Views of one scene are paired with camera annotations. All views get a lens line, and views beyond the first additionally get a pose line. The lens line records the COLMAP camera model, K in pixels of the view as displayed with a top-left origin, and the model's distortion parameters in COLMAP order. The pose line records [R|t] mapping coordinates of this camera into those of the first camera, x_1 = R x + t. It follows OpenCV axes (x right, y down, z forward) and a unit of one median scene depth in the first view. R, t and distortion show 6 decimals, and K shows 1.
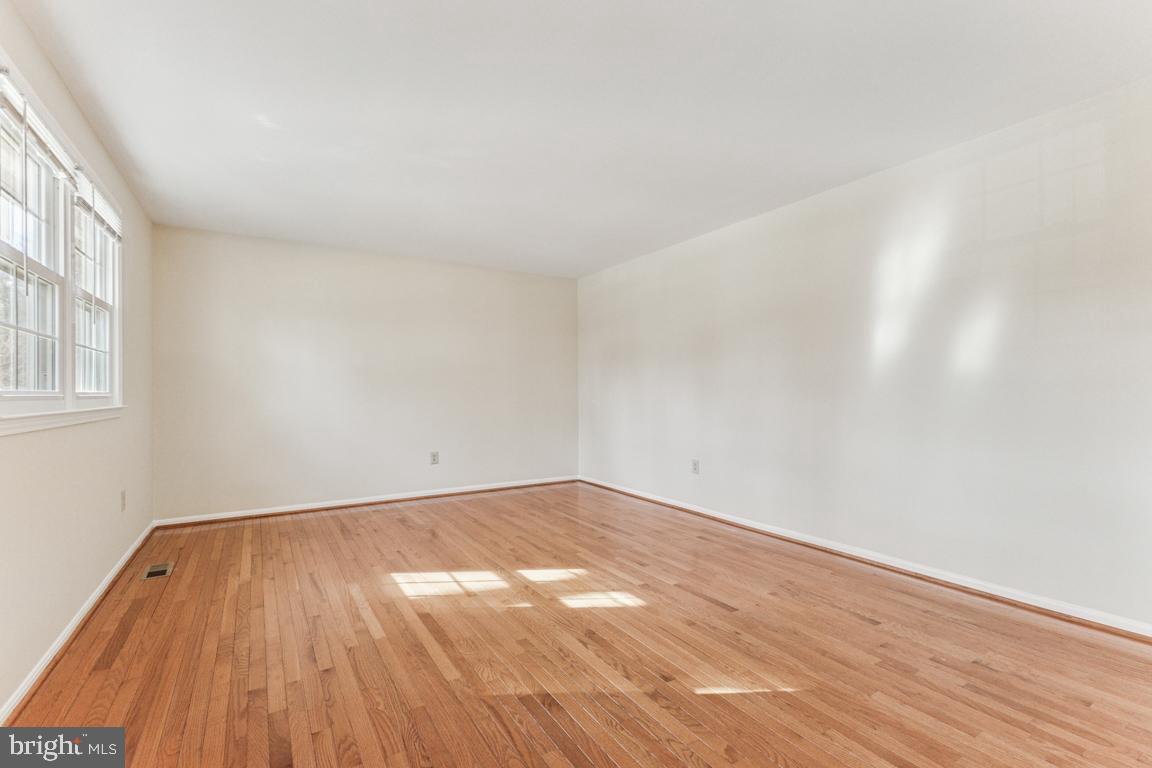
lens RADIAL K [[509.7, 0, 578.4], [0, 509.7, 379.2], [0, 0, 1]] dist [0.018374, -0.000561]
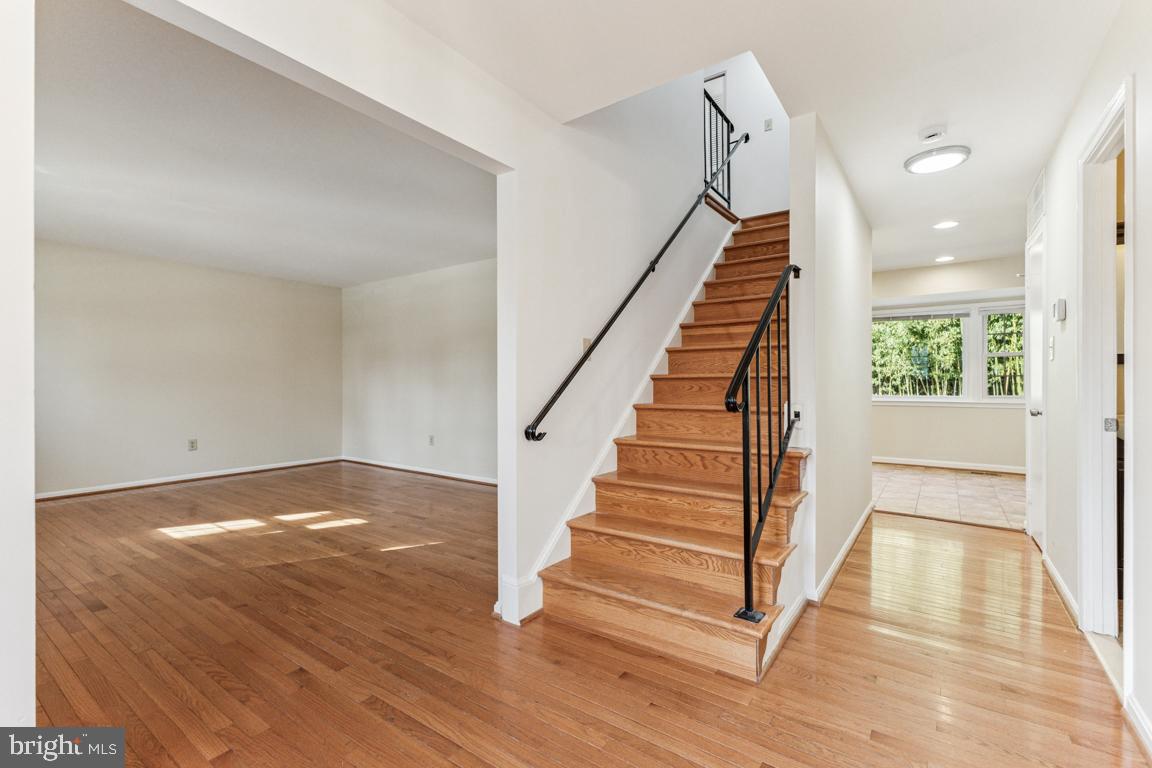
lens RADIAL K [[509.7, 0, 578.4], [0, 509.7, 379.2], [0, 0, 1]] dist [0.018374, -0.000561]
pose [[0.926512, 0.003711, 0.376248, 0.134058], [-0.009600, 0.999859, 0.013776, -0.019491], [-0.376144, -0.016376, 0.926417, -0.651440]]
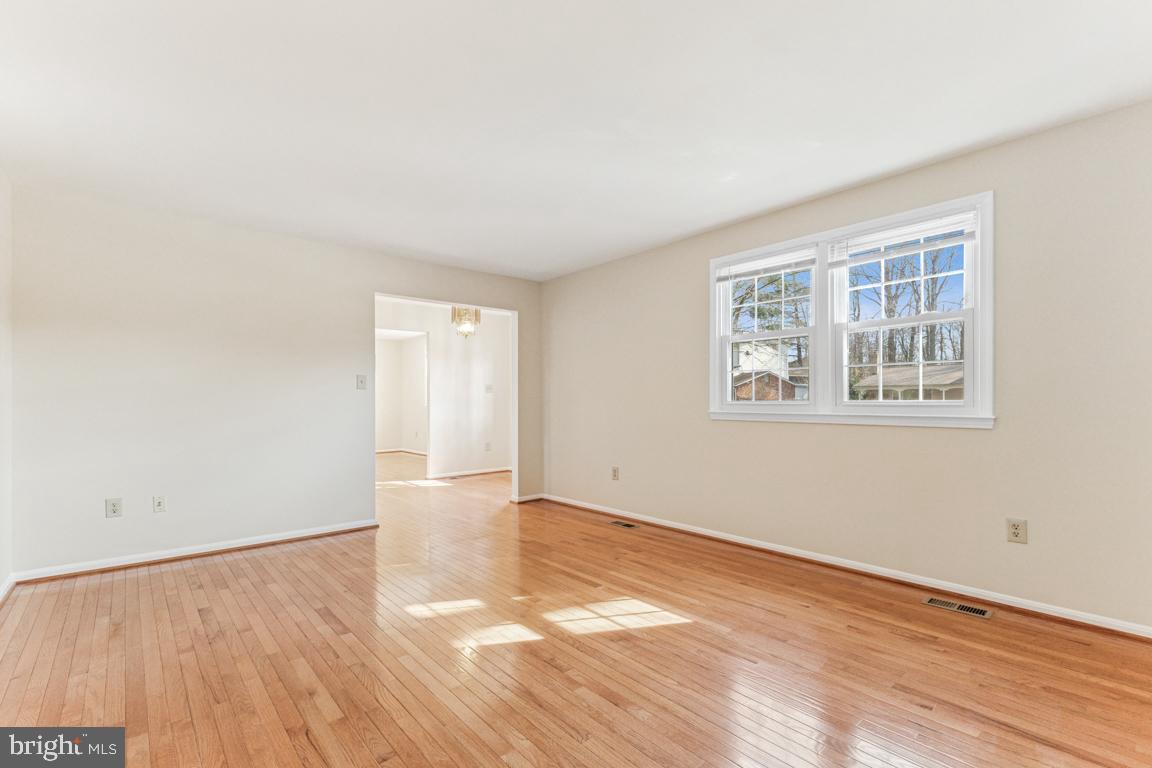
lens RADIAL K [[509.7, 0, 578.4], [0, 509.7, 379.2], [0, 0, 1]] dist [0.018374, -0.000561]
pose [[-0.986504, 0.003284, -0.163707, -0.054937], [0.013566, 0.998001, -0.061732, 0.040964], [0.163177, -0.063119, -0.984576, 2.102135]]
